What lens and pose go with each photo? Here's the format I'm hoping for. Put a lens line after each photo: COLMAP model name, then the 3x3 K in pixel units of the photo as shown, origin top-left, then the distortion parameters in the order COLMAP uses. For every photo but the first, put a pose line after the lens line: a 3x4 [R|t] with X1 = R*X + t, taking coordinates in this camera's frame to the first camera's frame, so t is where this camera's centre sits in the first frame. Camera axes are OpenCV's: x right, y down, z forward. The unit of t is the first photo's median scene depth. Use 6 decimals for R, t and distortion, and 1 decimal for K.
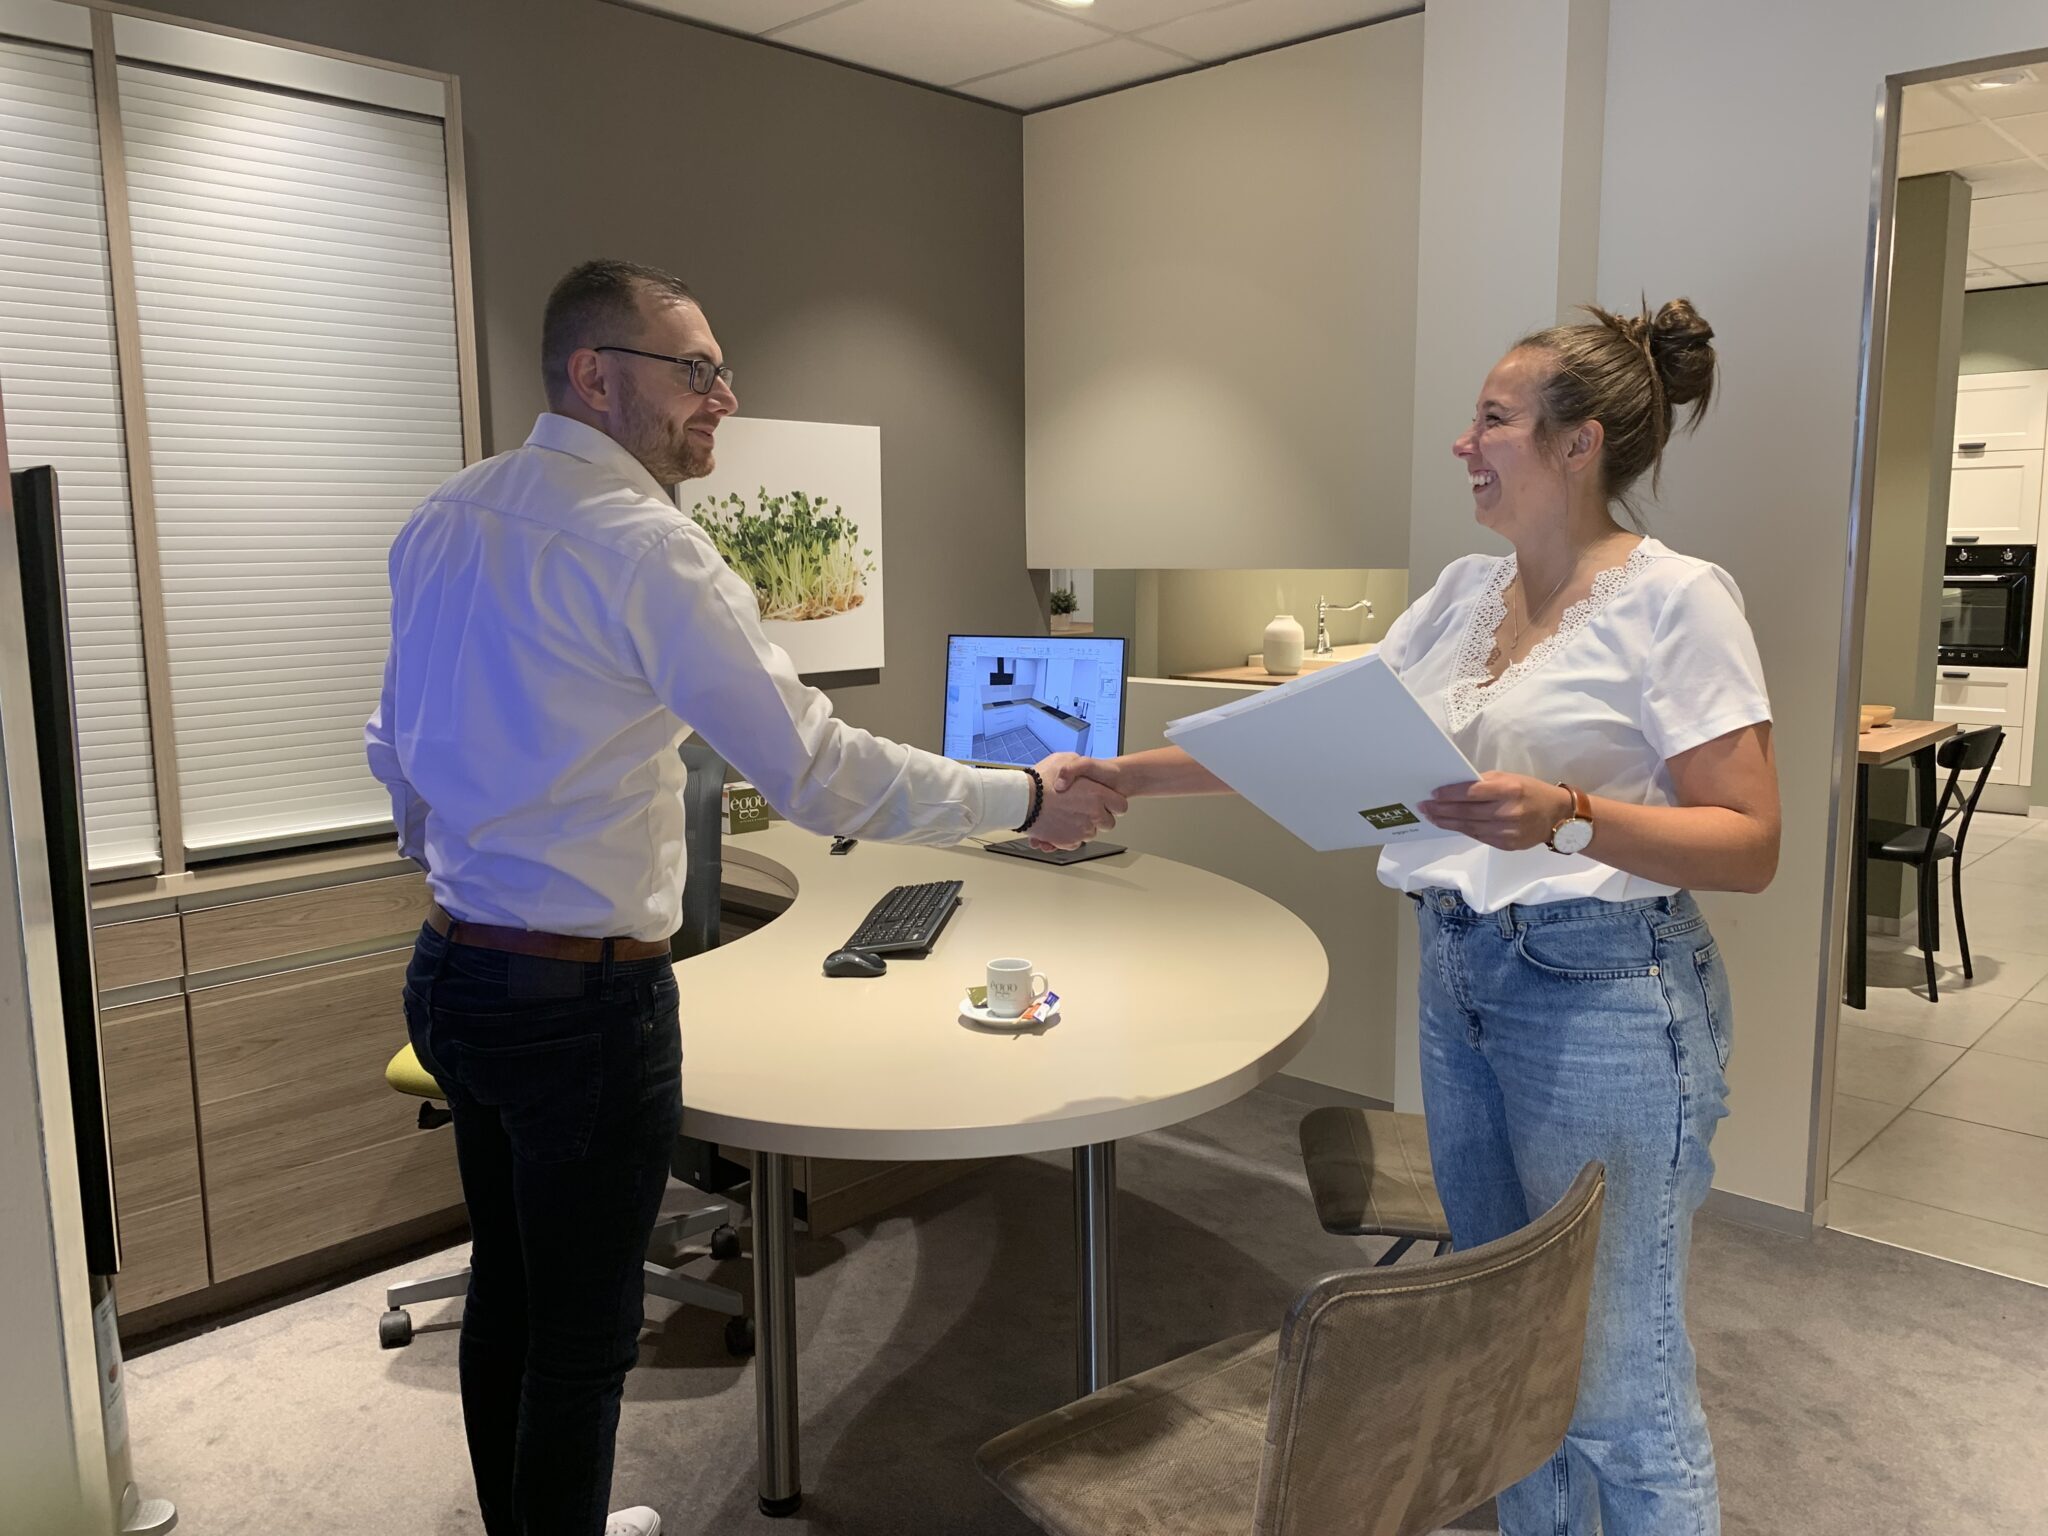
lens RADIAL K [[1532.9, 0, 1032.4], [0, 1532.9, 793.5], [0, 0, 1]] dist [0.049850, -0.034839]
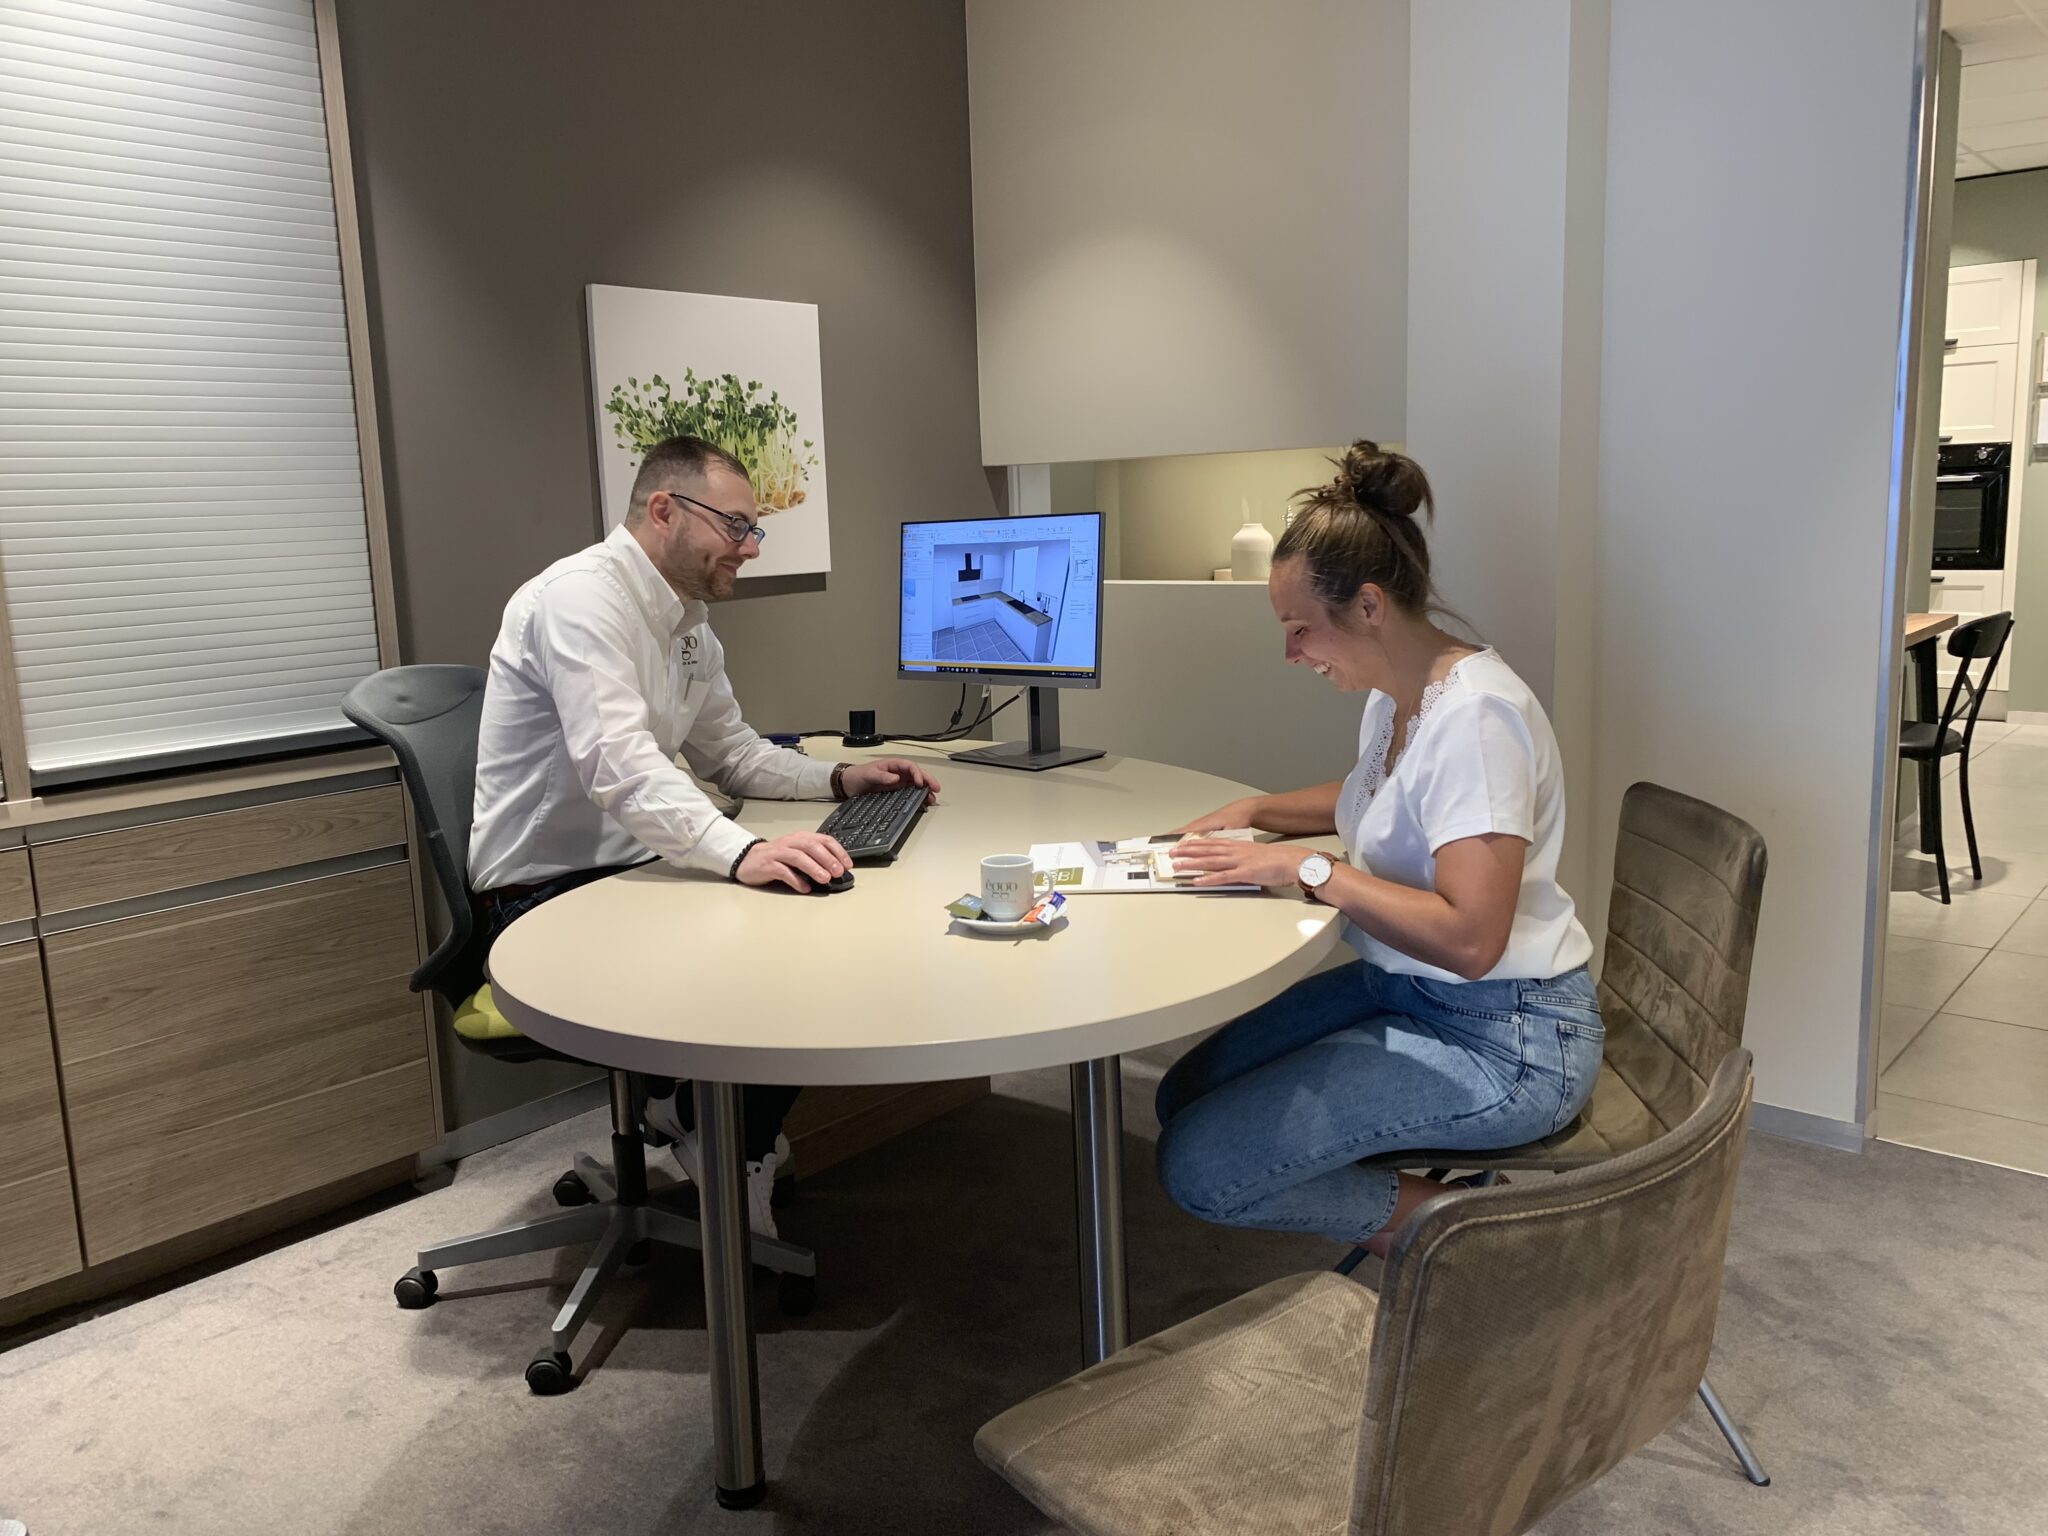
lens RADIAL K [[1561.1, 0, 1024.0], [0, 1561.1, 768.0], [0, 0, 1]] dist [0.040612, -0.019400]
pose [[0.999251, -0.030646, 0.023632, -0.010866], [0.030217, 0.999375, 0.018327, 0.033181], [-0.024179, -0.017599, 0.999553, 0.097413]]
